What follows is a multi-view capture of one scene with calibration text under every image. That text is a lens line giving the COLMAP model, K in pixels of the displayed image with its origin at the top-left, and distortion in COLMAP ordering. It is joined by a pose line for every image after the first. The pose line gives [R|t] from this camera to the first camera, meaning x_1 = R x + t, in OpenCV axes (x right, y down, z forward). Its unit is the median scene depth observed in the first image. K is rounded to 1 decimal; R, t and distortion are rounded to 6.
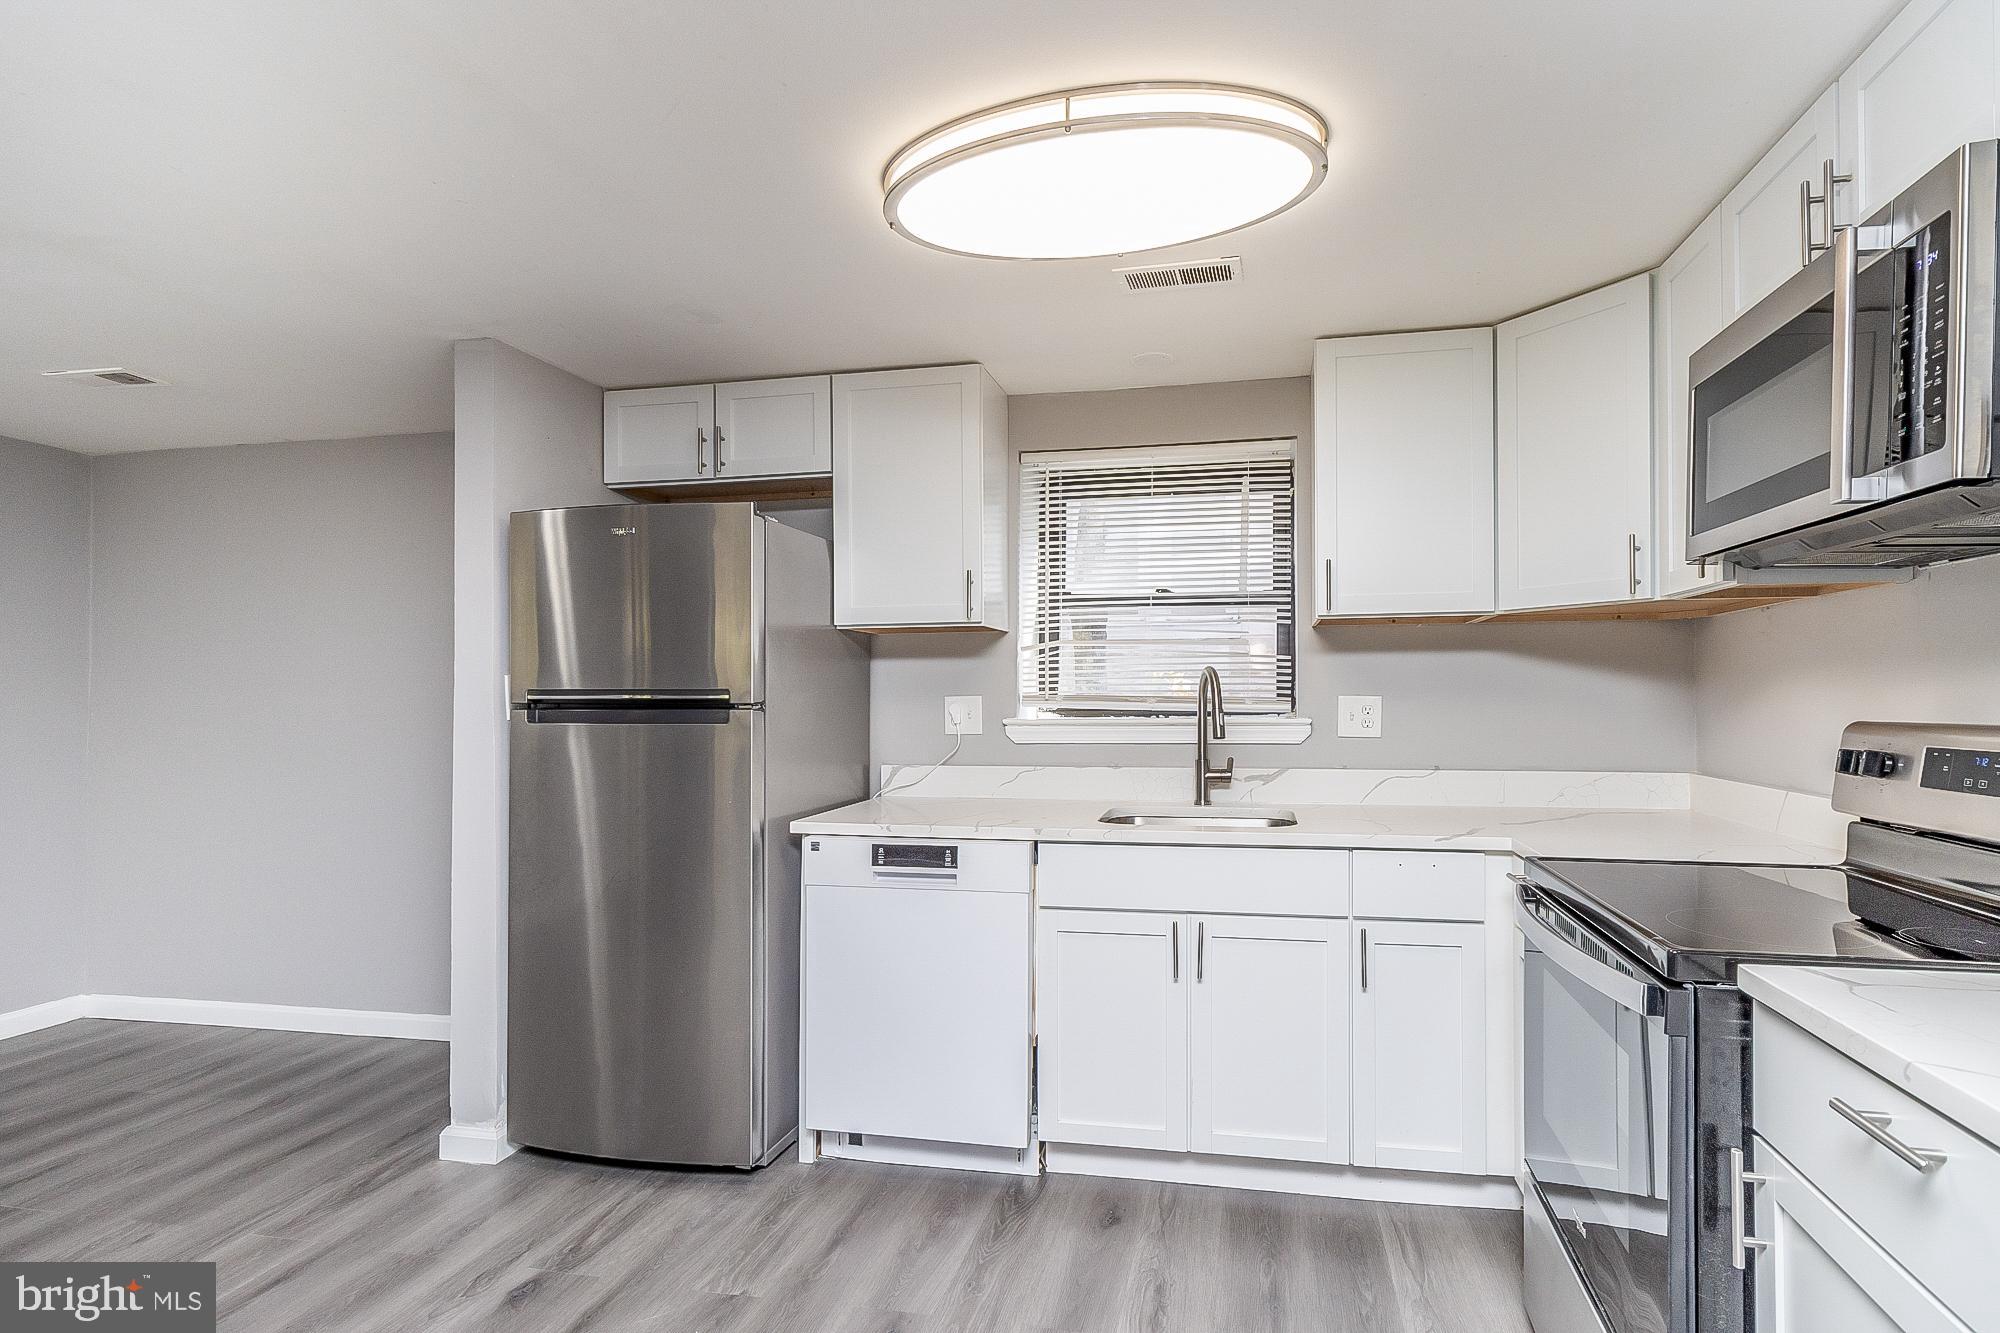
lens RADIAL K [[980.8, 0, 1071.9], [0, 980.8, 689.2], [0, 0, 1]] dist [0.010959, 0.000153]
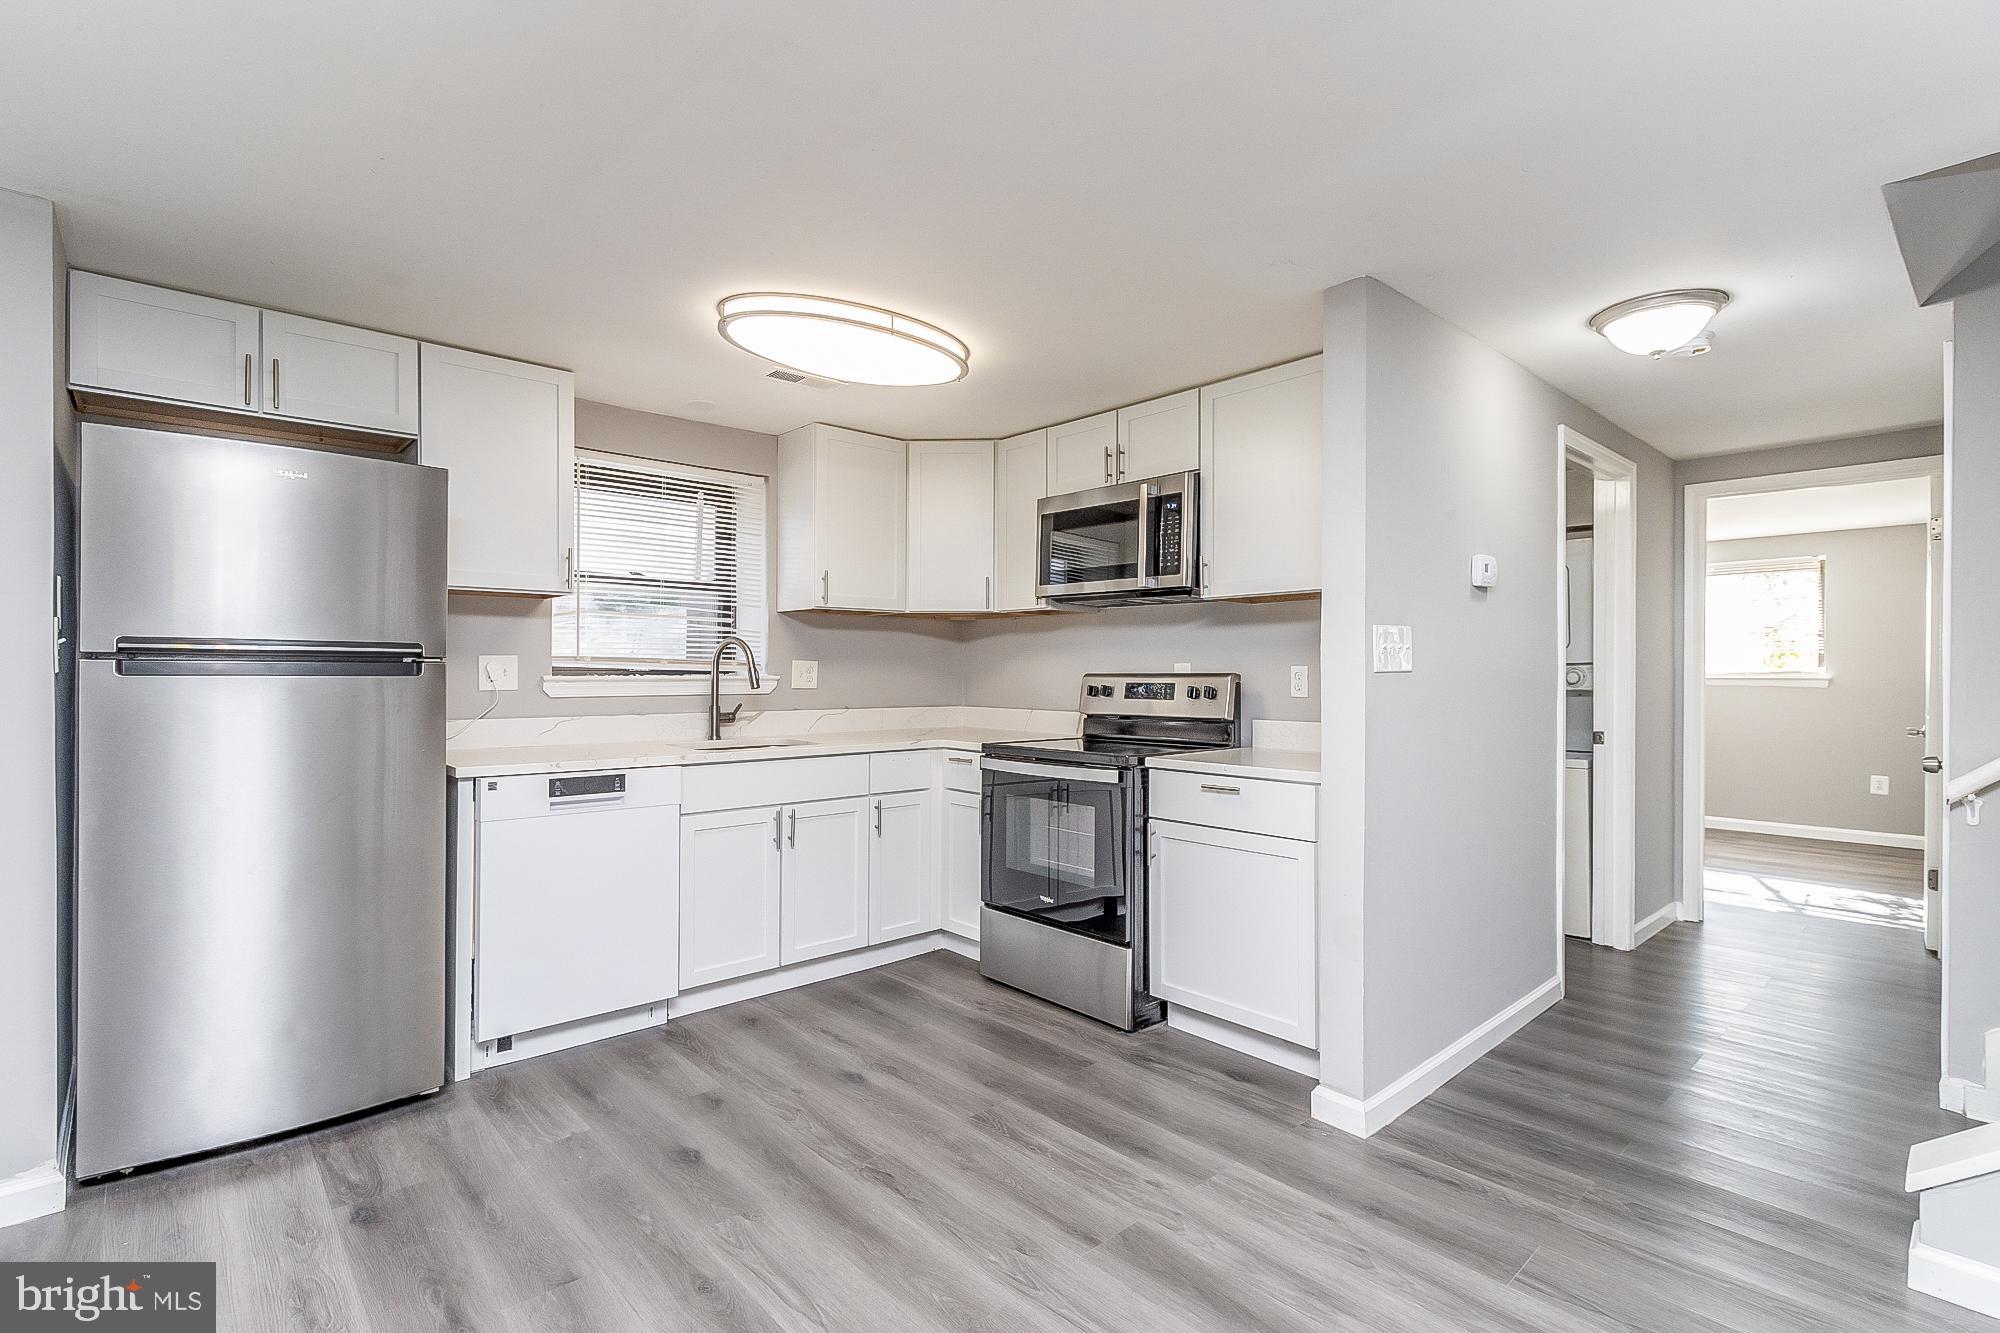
lens RADIAL K [[932.9, 0, 1012.4], [0, 932.9, 660.9], [0, 0, 1]] dist [0.000010, 0.000401]
pose [[0.592371, 0.016420, 0.805498, -0.767350], [-0.014458, 0.999848, -0.009749, 0.019123], [-0.805535, -0.005871, 0.592519, -0.105474]]
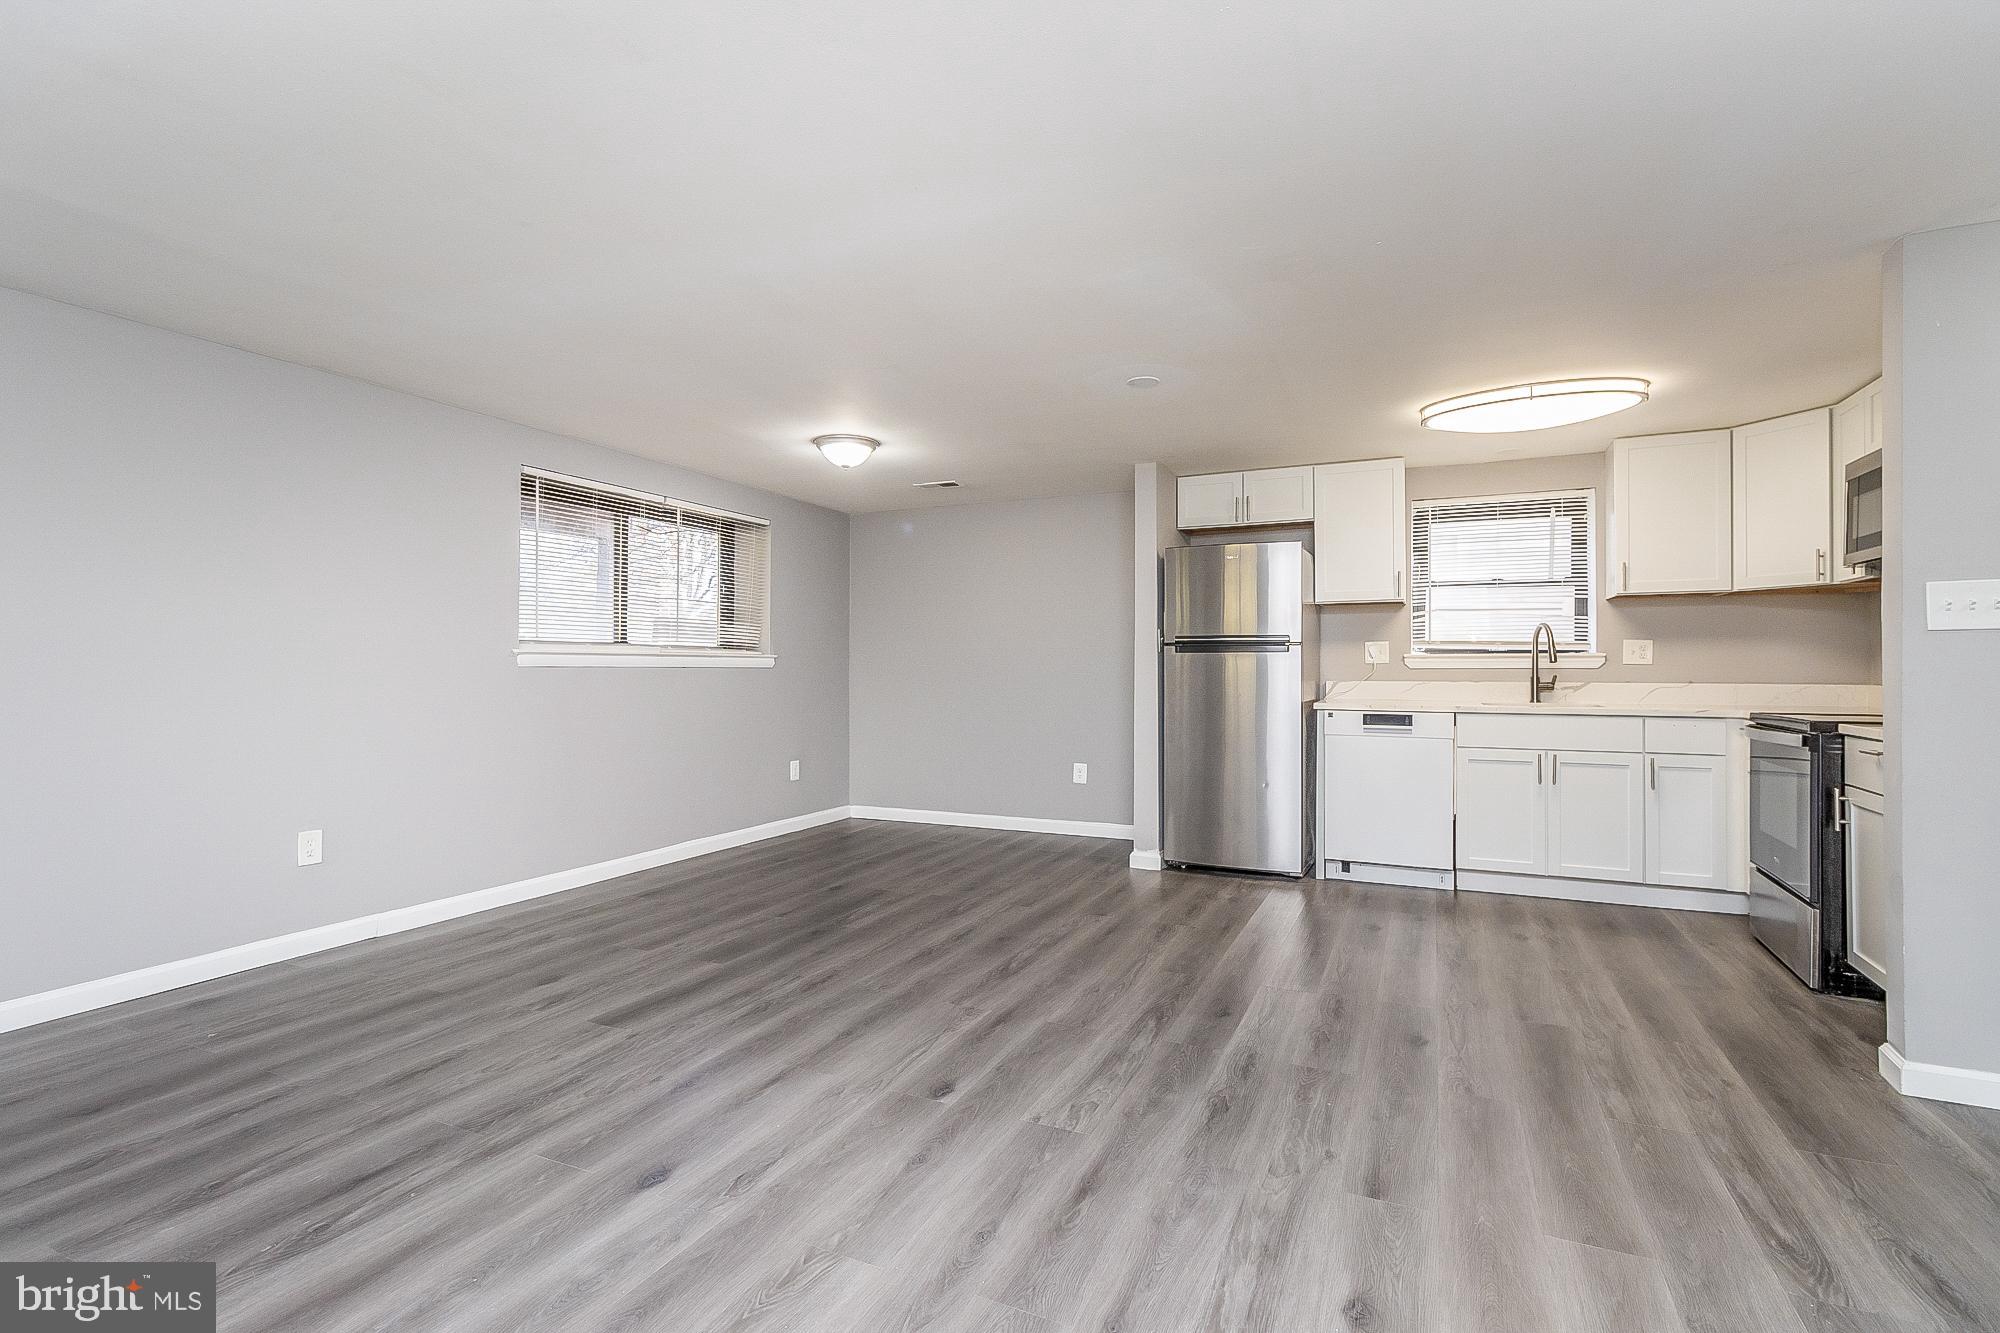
lens RADIAL K [[937.2, 0, 1002.6], [0, 937.2, 656.4], [0, 0, 1]] dist [0.002454, 0.000333]
pose [[0.970963, 0.002863, -0.239214, -0.449009], [-0.002976, 0.999996, -0.000111, 0.045018], [0.239213, 0.000819, 0.970967, -0.976785]]
